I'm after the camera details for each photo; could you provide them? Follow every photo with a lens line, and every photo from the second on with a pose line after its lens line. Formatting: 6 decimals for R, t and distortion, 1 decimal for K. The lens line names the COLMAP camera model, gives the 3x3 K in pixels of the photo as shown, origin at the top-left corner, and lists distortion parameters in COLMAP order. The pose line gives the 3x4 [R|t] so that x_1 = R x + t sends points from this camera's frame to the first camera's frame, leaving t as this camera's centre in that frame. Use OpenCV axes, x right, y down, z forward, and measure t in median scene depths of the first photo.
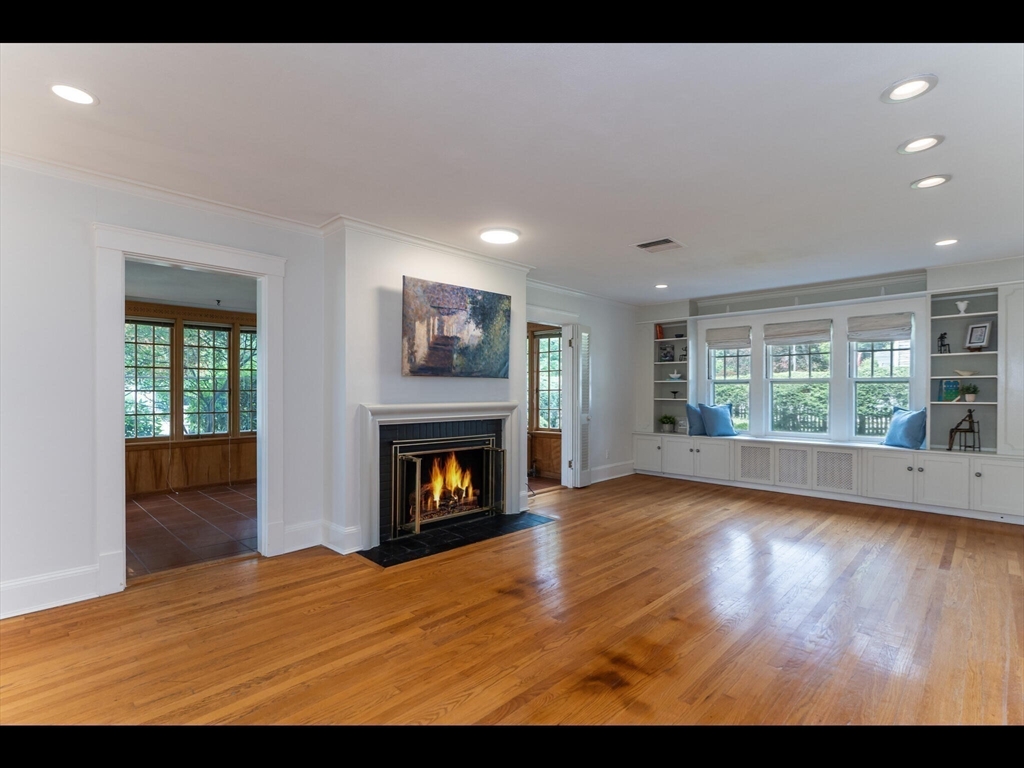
lens RADIAL K [[468.3, 0, 513.3], [0, 468.3, 392.2], [0, 0, 1]] dist [-0.000446, 0.000964]
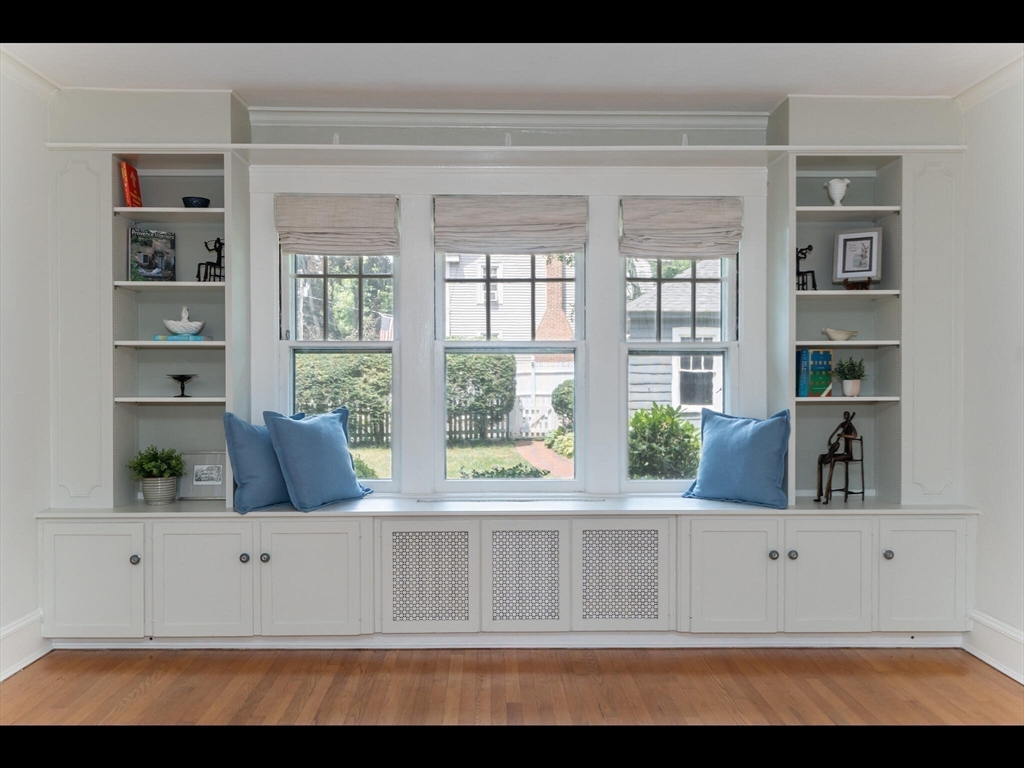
lens RADIAL K [[804.3, 0, 512.0], [0, 804.3, 384.0], [0, 0, 1]] dist [-0.000921, 0.000472]
pose [[0.700472, -0.008863, 0.713625, 0.162700], [0.002081, 0.999944, 0.010376, -0.000421], [-0.713677, -0.005783, 0.700451, 0.673345]]
